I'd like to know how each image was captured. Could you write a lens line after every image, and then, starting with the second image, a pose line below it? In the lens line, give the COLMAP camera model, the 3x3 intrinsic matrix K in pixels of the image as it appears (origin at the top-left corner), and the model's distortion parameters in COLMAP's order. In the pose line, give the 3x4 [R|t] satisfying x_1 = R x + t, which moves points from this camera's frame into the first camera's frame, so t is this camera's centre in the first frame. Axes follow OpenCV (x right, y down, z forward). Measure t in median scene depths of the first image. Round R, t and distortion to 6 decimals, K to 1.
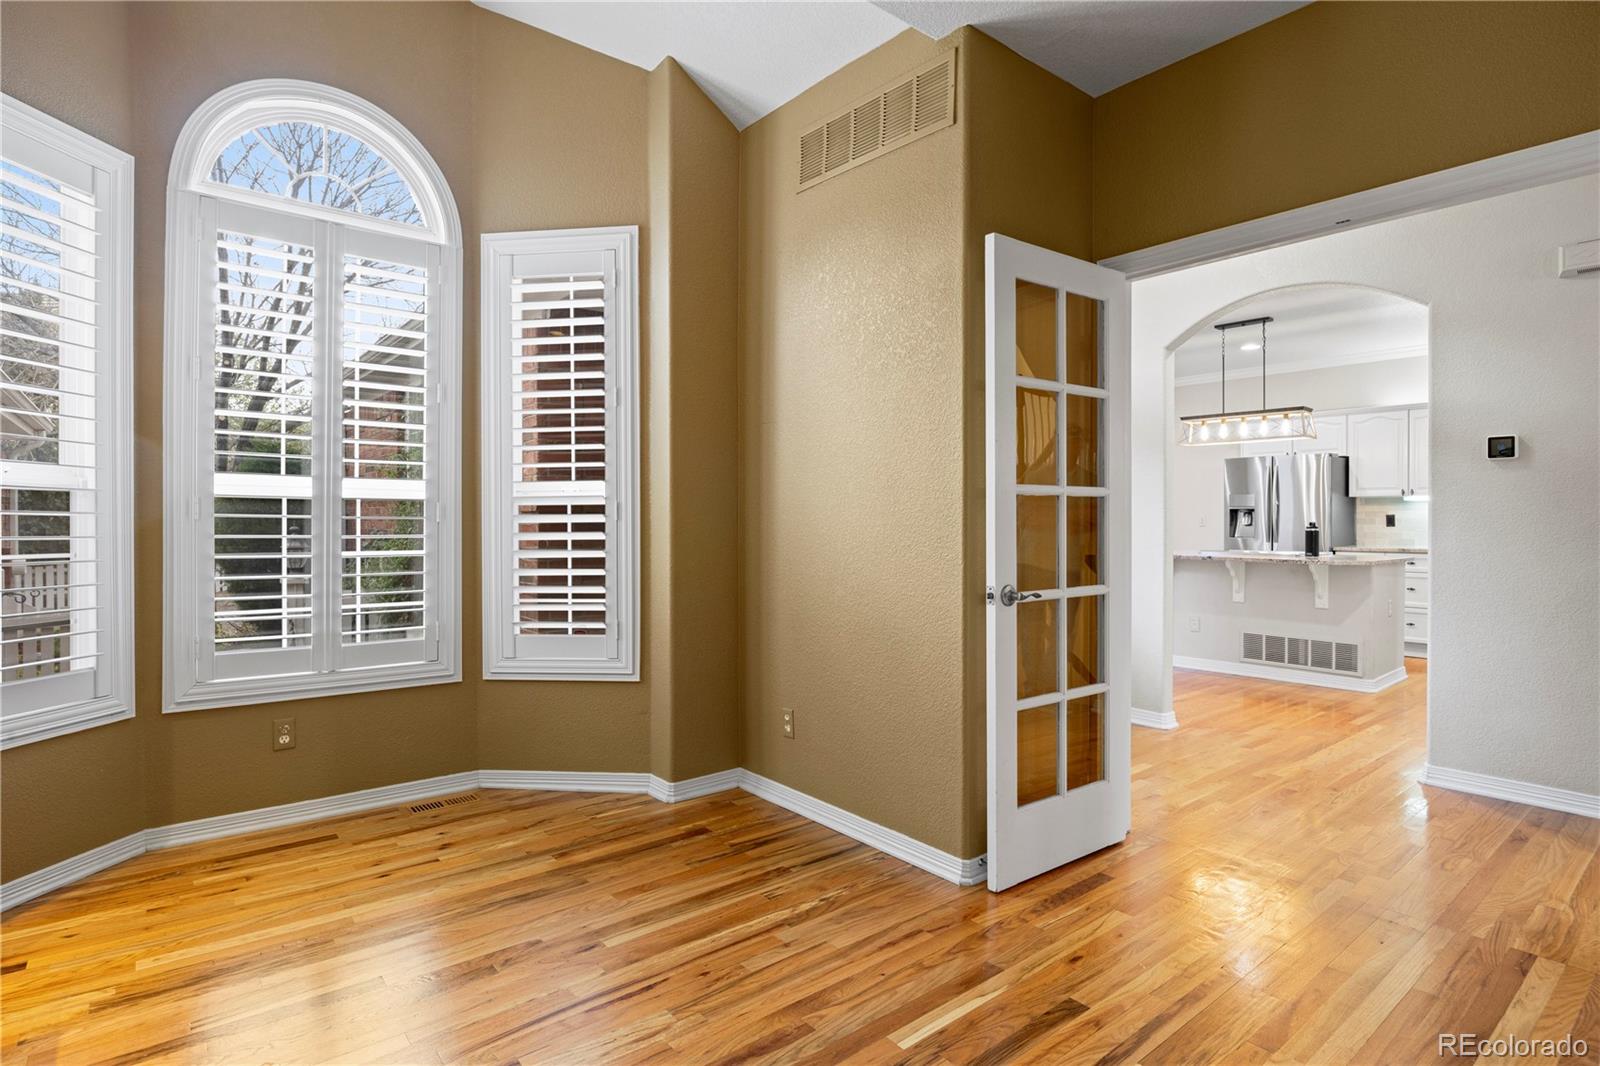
lens RADIAL K [[830.7, 0, 784.0], [0, 830.7, 528.4], [0, 0, 1]] dist [0.008124, -0.002143]
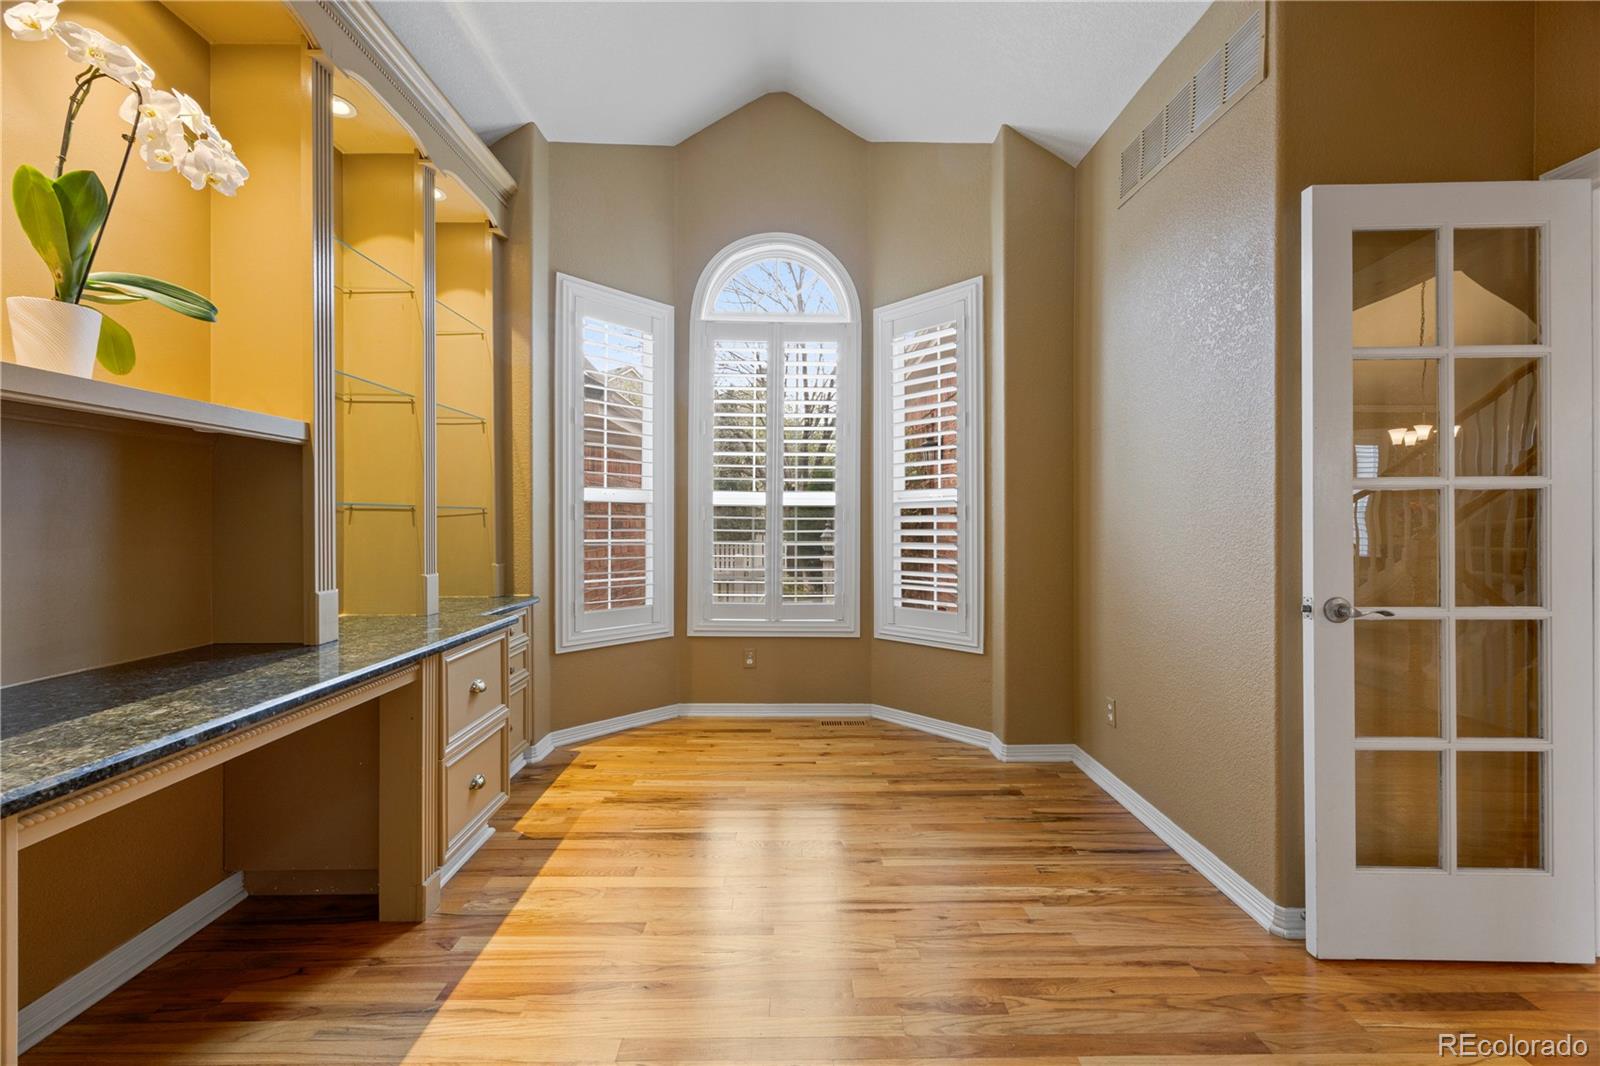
lens RADIAL K [[623.4, 0, 800.0], [0, 623.4, 524.3], [0, 0, 1]] dist [0.013069, -0.000417]
pose [[0.796992, 0.004959, -0.603970, 0.193601], [-0.008371, 0.999961, -0.002835, 0.000334], [0.603932, 0.007315, 0.797002, 0.141932]]
